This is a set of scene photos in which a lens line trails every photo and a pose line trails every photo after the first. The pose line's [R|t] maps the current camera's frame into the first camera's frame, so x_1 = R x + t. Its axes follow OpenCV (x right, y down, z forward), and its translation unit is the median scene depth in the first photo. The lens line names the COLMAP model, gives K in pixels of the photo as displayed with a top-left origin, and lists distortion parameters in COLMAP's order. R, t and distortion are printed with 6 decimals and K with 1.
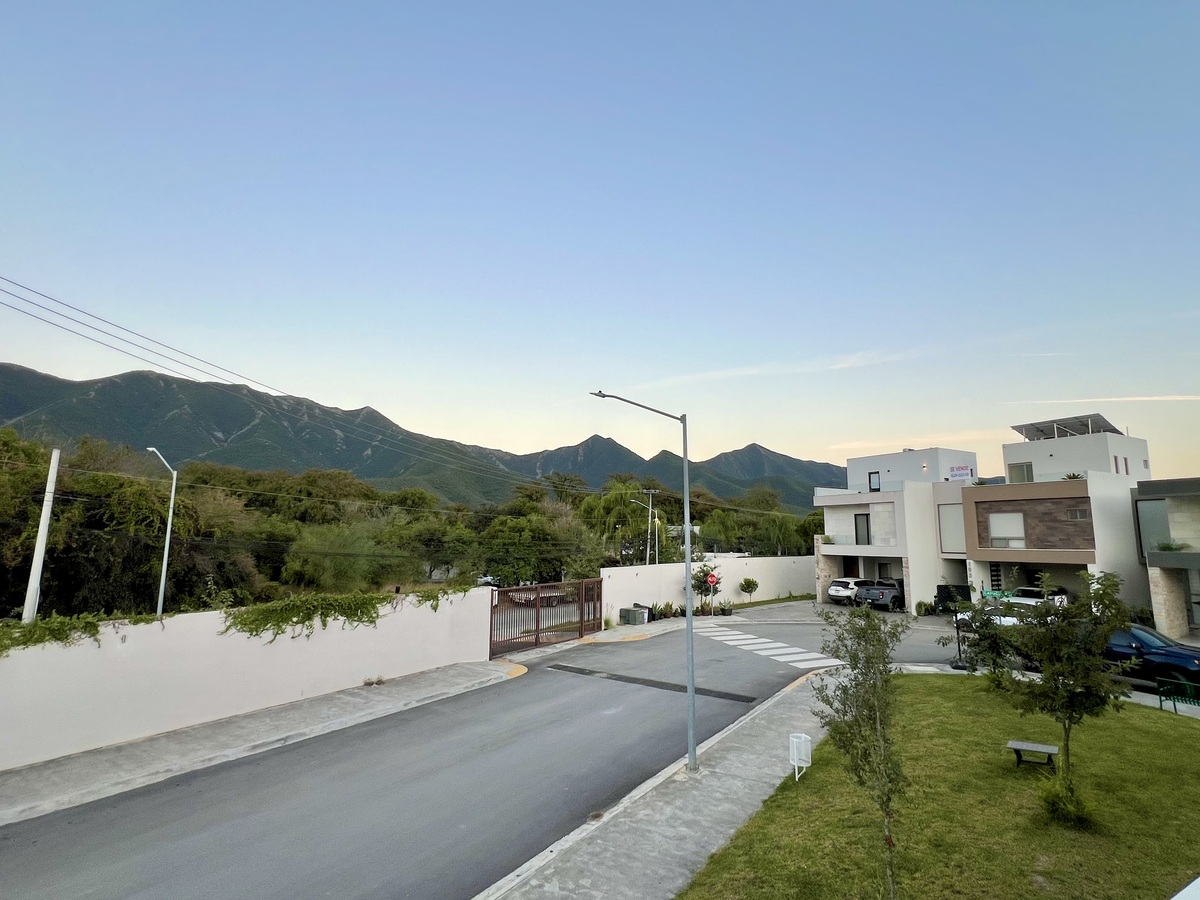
lens RADIAL K [[579.3, 0, 600.0], [0, 579.3, 450.0], [0, 0, 1]] dist [-0.008465, 0.000235]
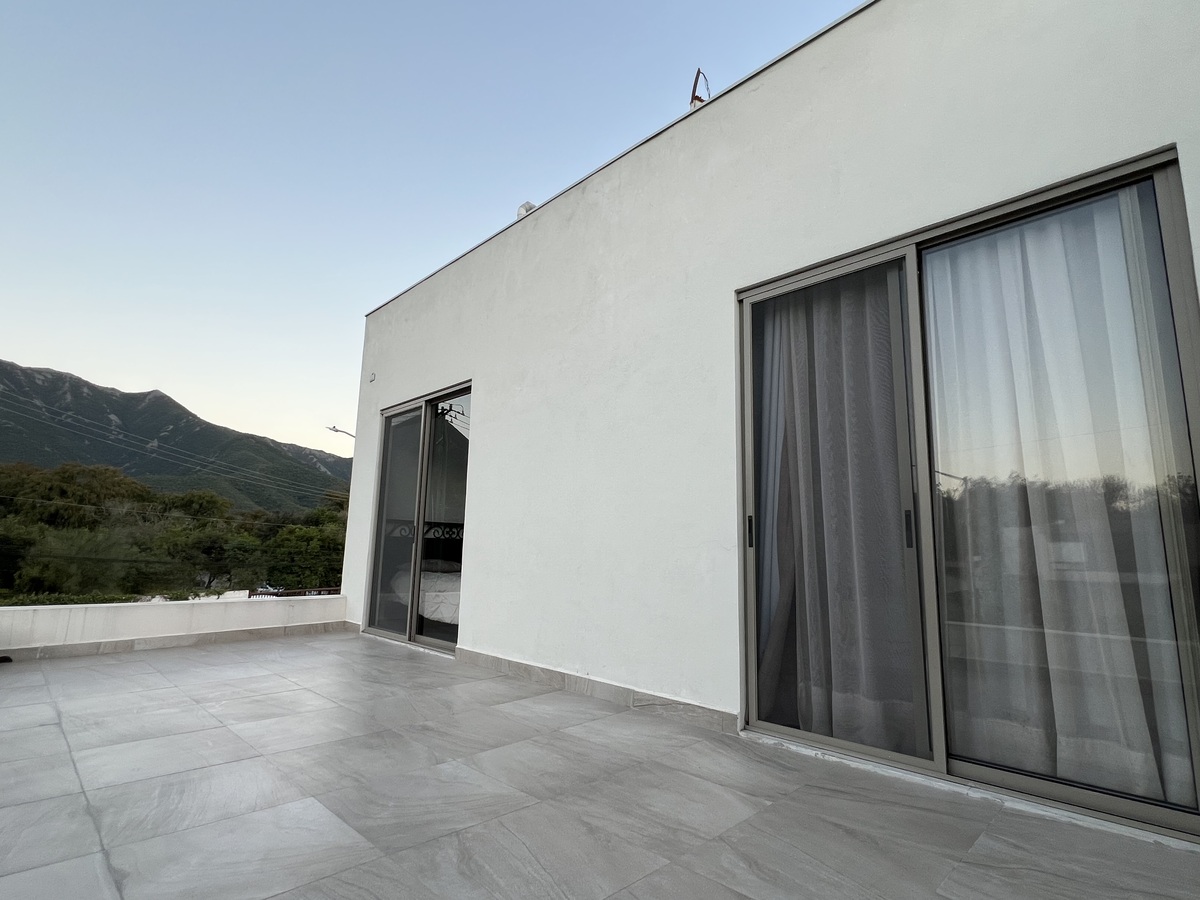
lens RADIAL K [[594.9, 0, 595.1], [0, 594.9, 452.9], [0, 0, 1]] dist [-0.002210, 0.000689]
pose [[0.965350, 0.059433, 0.254102, 0.053715], [-0.055755, 0.998210, -0.021659, -0.012089], [-0.254935, 0.006741, 0.966935, -0.091197]]
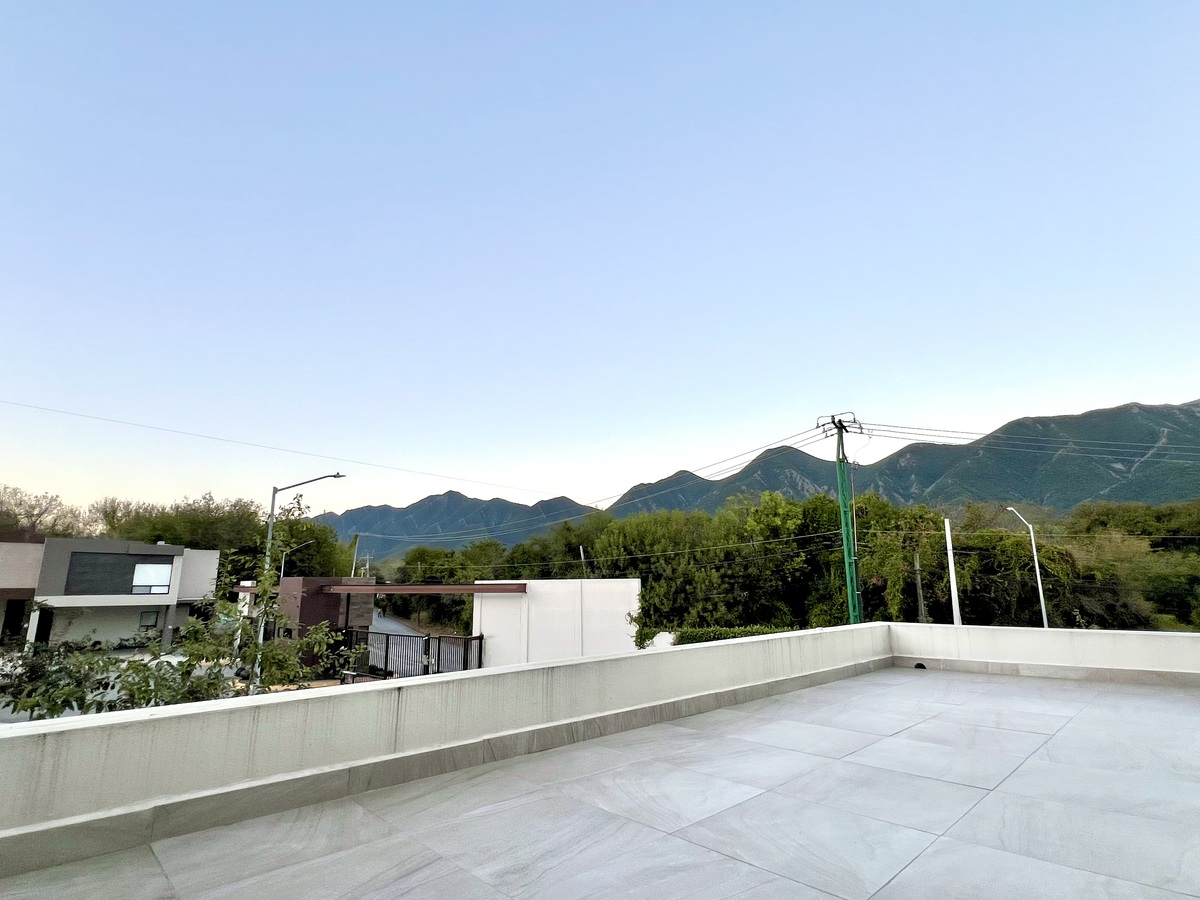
lens RADIAL K [[594.9, 0, 595.1], [0, 594.9, 452.9], [0, 0, 1]] dist [-0.002210, 0.000689]
pose [[0.243251, -0.217845, -0.945184, 0.087006], [0.152263, 0.970948, -0.184597, -0.006294], [0.957938, -0.099013, 0.269354, -0.069184]]
